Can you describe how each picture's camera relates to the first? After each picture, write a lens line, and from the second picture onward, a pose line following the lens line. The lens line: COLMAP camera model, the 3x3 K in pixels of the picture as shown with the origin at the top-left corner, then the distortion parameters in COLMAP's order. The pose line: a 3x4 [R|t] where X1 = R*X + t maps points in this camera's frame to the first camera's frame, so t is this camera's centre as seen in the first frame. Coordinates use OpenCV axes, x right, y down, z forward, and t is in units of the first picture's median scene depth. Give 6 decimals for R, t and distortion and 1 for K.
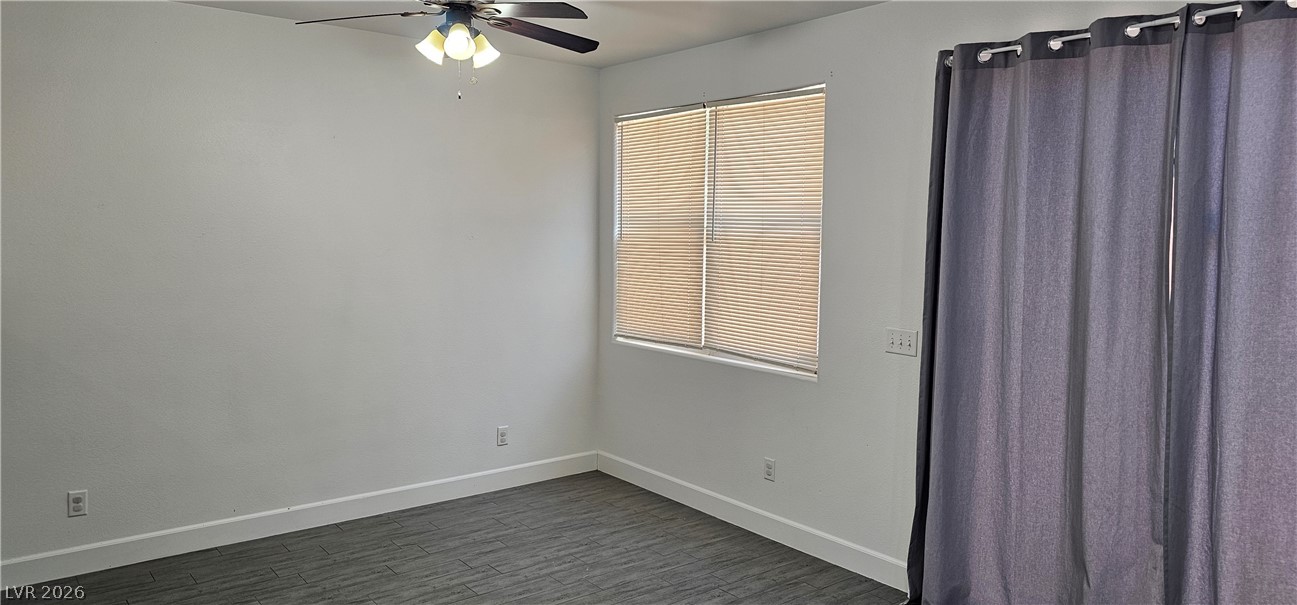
lens RADIAL K [[866.8, 0, 649.2], [0, 866.8, 297.7], [0, 0, 1]] dist [0.034181, -0.057179]
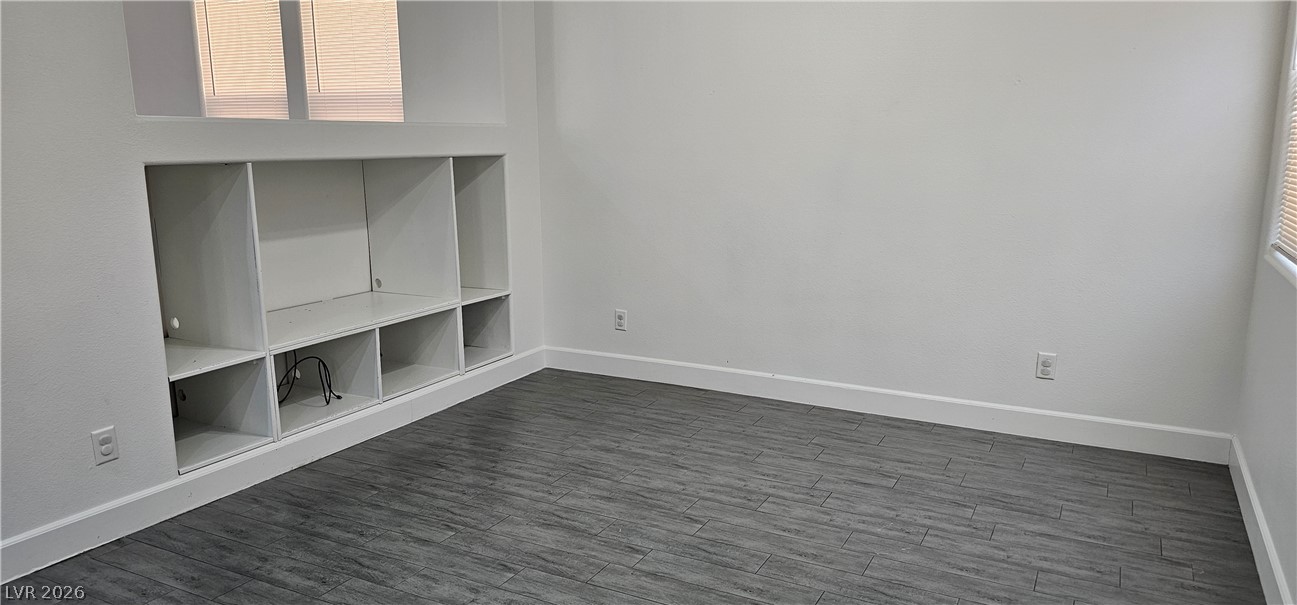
lens RADIAL K [[866.8, 0, 647.7], [0, 866.8, 298.0], [0, 0, 1]] dist [0.034181, -0.057179]
pose [[0.384474, 0.156092, -0.909843, 0.466139], [-0.061726, 0.987742, 0.143373, 0.027793], [0.921070, 0.001037, 0.389396, 0.555552]]
